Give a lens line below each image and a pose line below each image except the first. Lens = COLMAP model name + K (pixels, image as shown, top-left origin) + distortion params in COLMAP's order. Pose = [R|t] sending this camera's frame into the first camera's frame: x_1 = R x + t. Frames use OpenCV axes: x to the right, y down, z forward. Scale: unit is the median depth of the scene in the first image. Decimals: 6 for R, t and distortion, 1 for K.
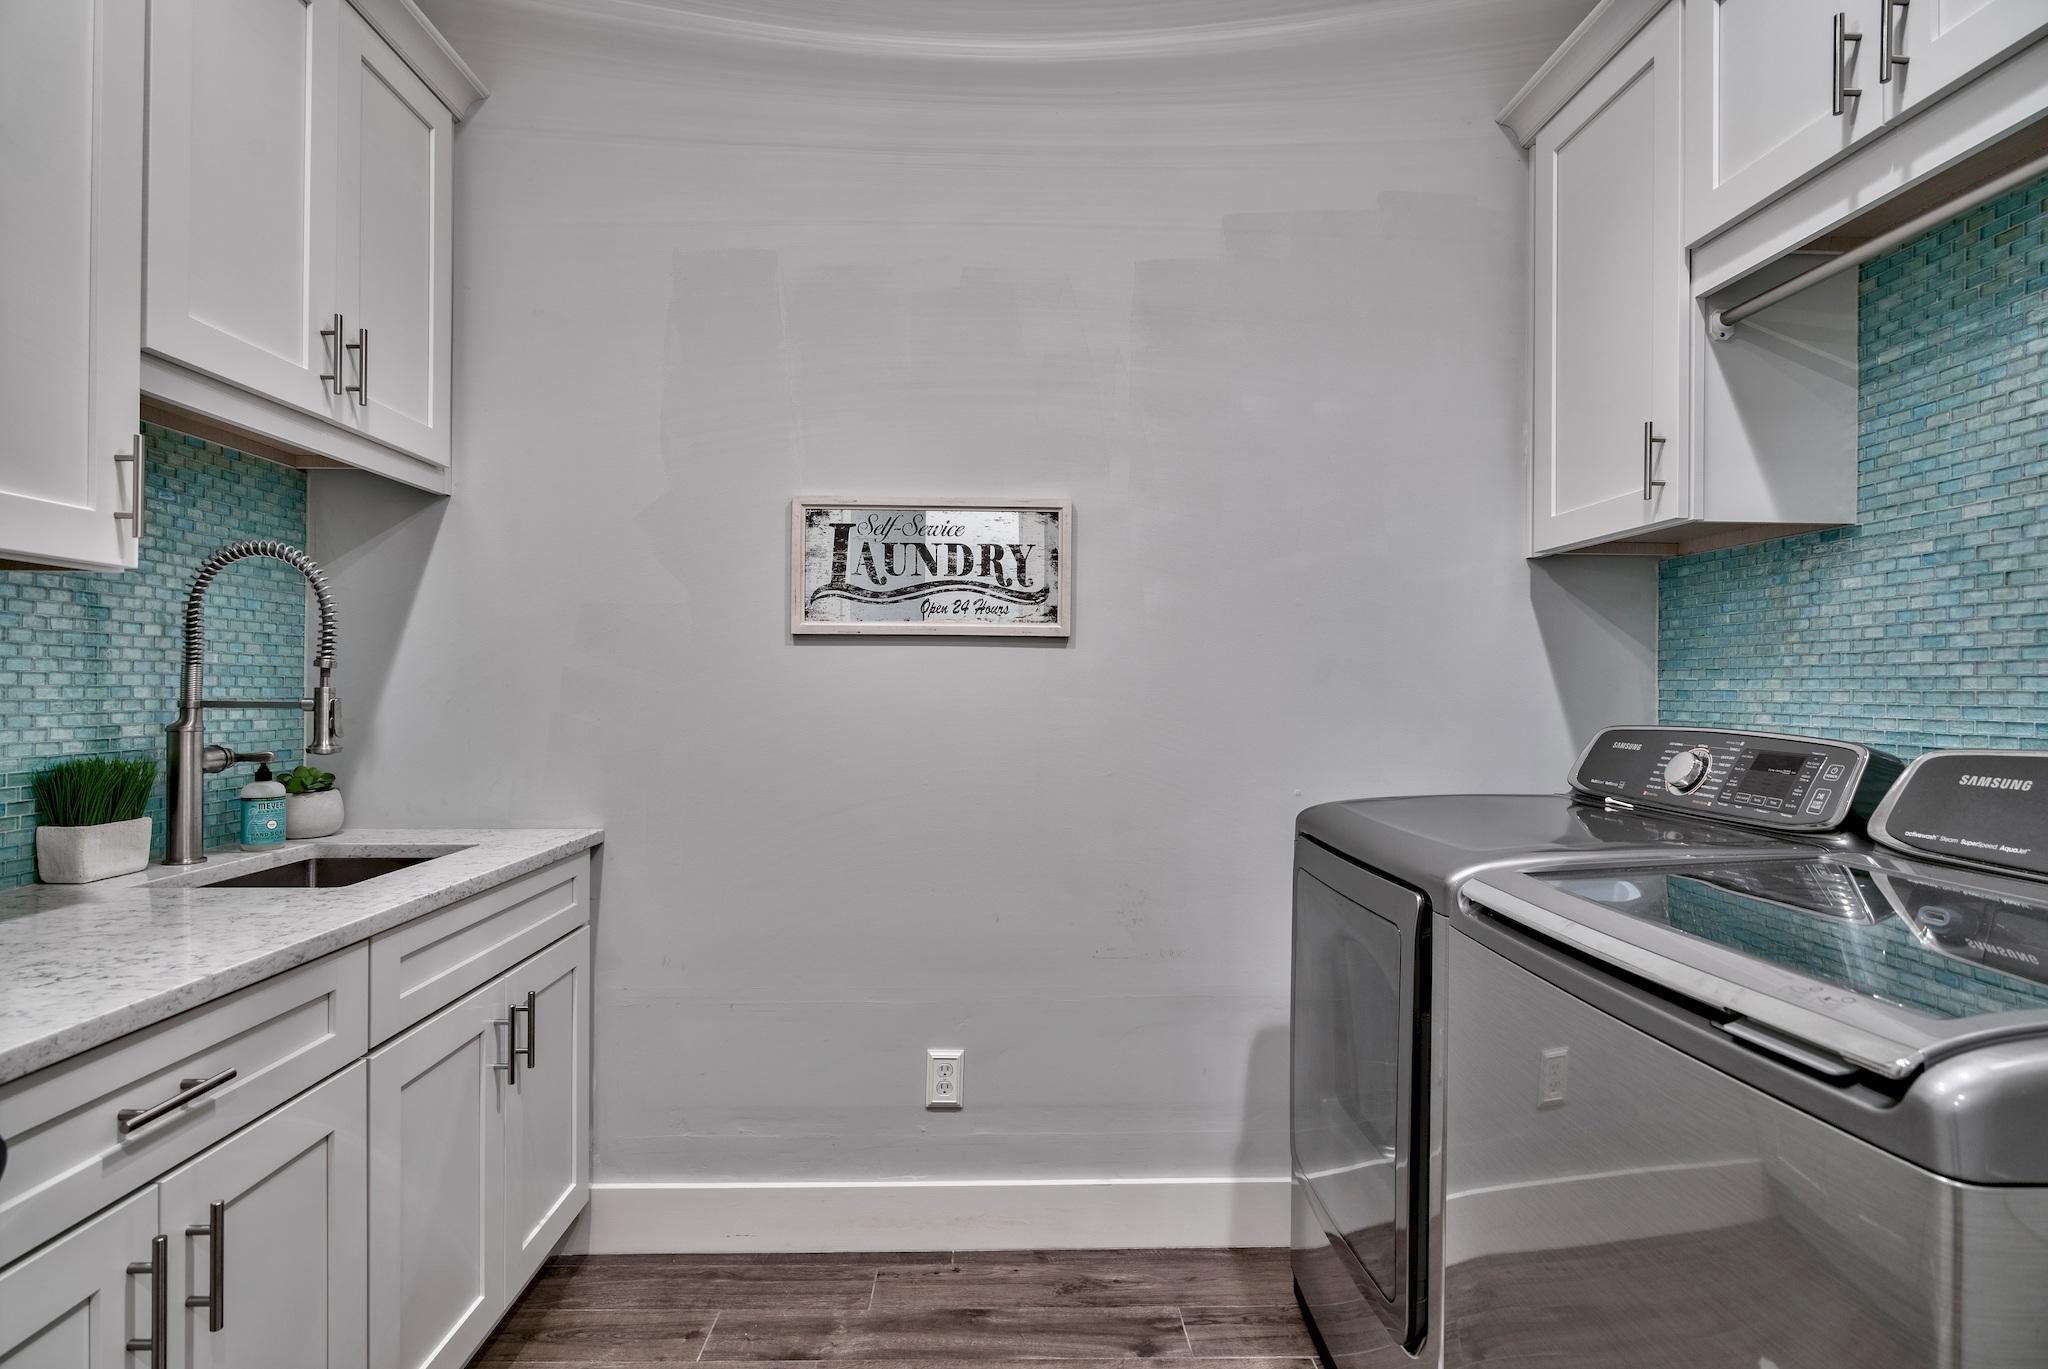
lens RADIAL K [[978.2, 0, 1012.6], [0, 978.2, 681.6], [0, 0, 1]] dist [-0.008165, -0.000641]
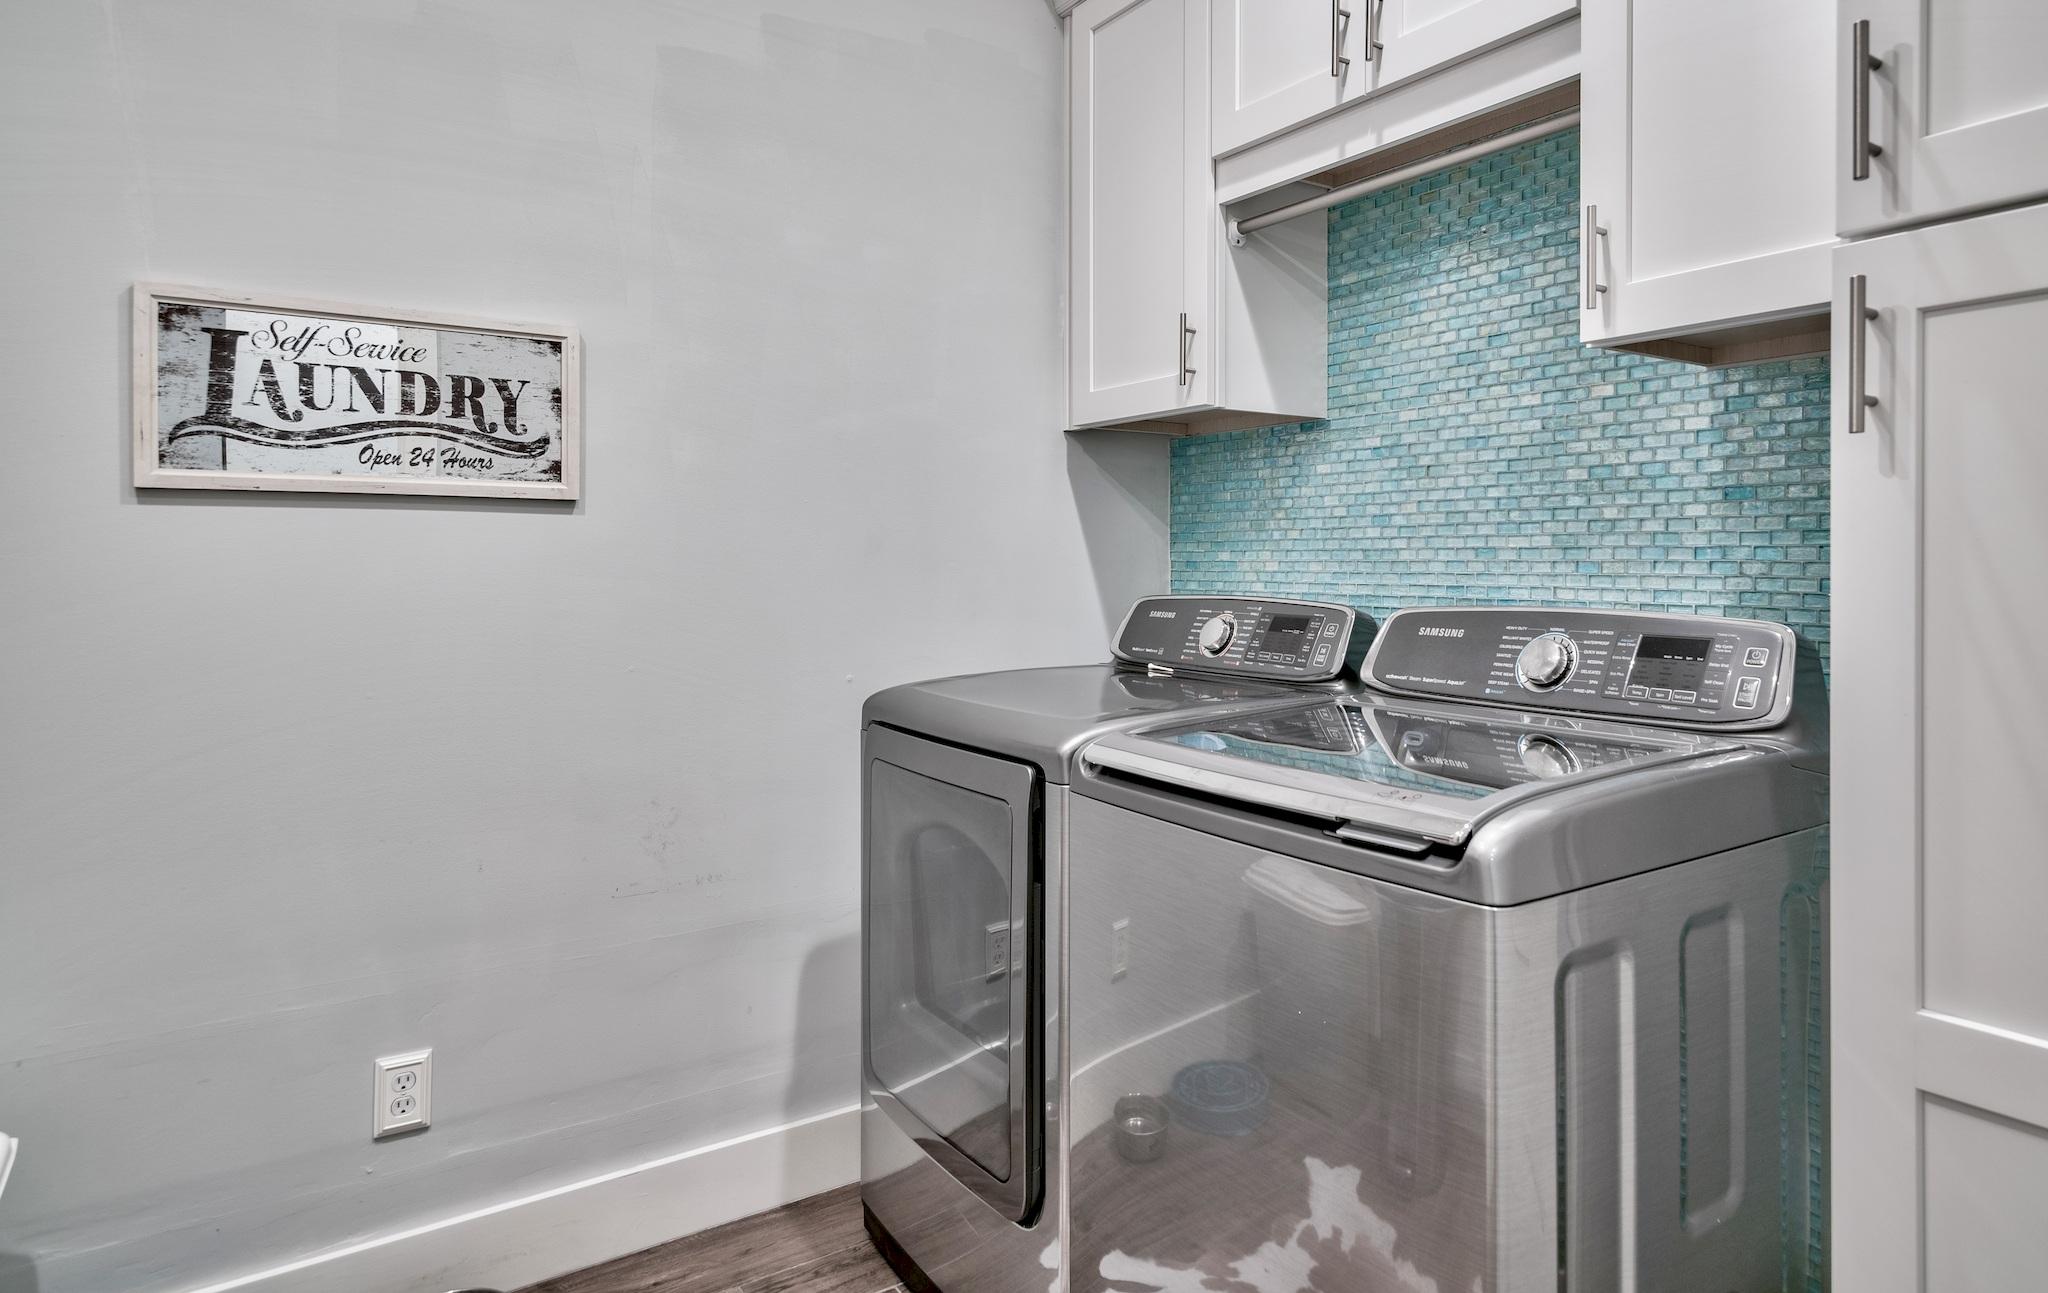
lens RADIAL K [[1244.5, 0, 1030.7], [0, 1244.5, 556.2], [0, 0, 1]] dist [0.002553, 0.002325]
pose [[0.842041, -0.005892, 0.539382, -0.212752], [0.003851, 0.999981, 0.004911, -0.004357], [-0.539400, -0.002058, 0.842047, -0.062758]]
